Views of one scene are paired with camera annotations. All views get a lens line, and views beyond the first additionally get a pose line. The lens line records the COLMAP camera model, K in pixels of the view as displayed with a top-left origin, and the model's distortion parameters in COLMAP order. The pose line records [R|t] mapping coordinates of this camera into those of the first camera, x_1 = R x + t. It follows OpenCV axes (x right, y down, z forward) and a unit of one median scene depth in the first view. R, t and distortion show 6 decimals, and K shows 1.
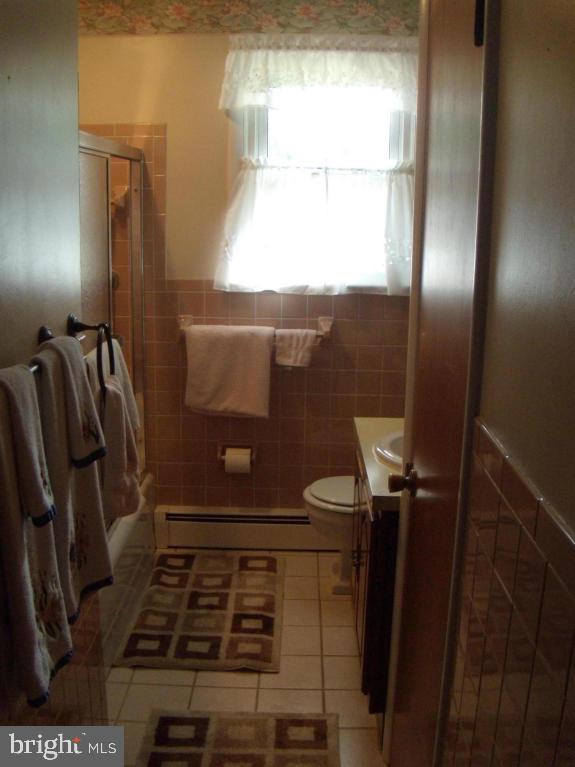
lens RADIAL K [[825.2, 0, 287.5], [0, 825.2, 383.5], [0, 0, 1]] dist [-0.242424, 0.169196]
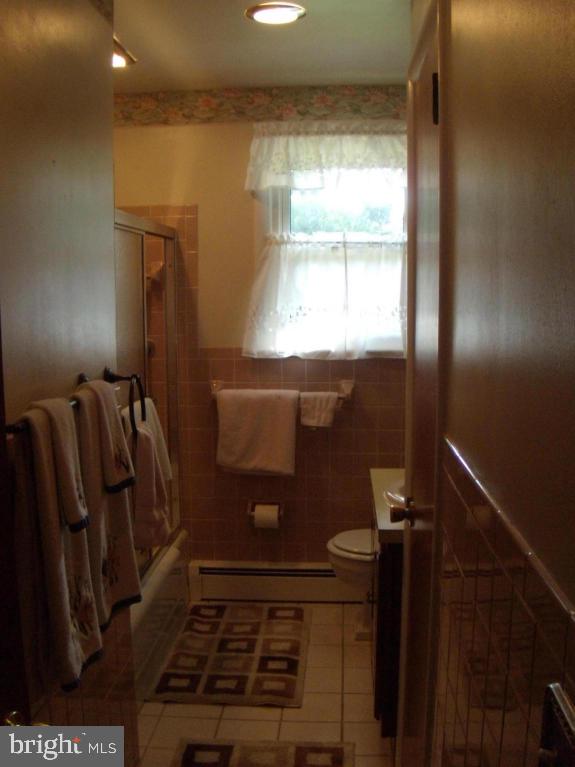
lens RADIAL K [[825.2, 0, 287.5], [0, 825.2, 383.5], [0, 0, 1]] dist [-0.242424, 0.169196]
pose [[0.998455, -0.015102, -0.053475, 0.028362], [0.009559, 0.994693, -0.102444, 0.034992], [0.054738, 0.101775, 0.993300, -0.074189]]
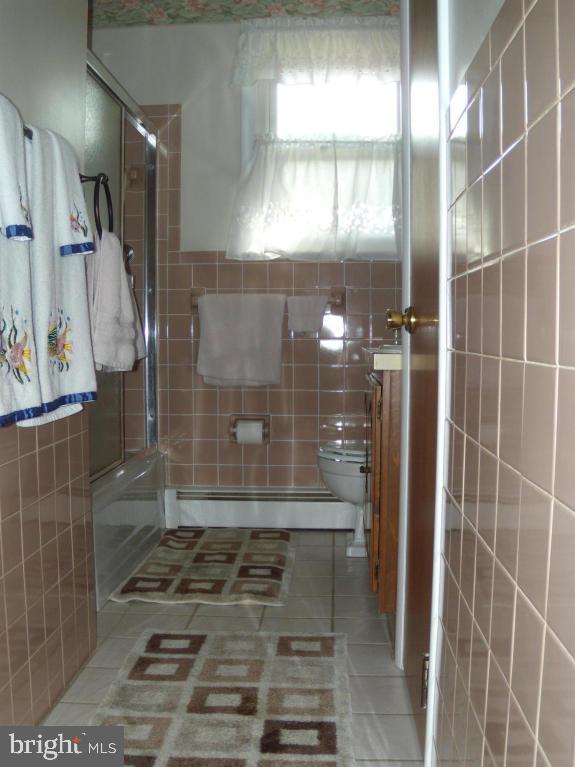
lens RADIAL K [[823.0, 0, 287.5], [0, 823.0, 383.5], [0, 0, 1]] dist [-0.253363, 0.182015]
pose [[0.999164, -0.012828, -0.038826, 0.024859], [0.006521, 0.987356, -0.158385, 0.211032], [0.040367, 0.157999, 0.986614, 0.034185]]
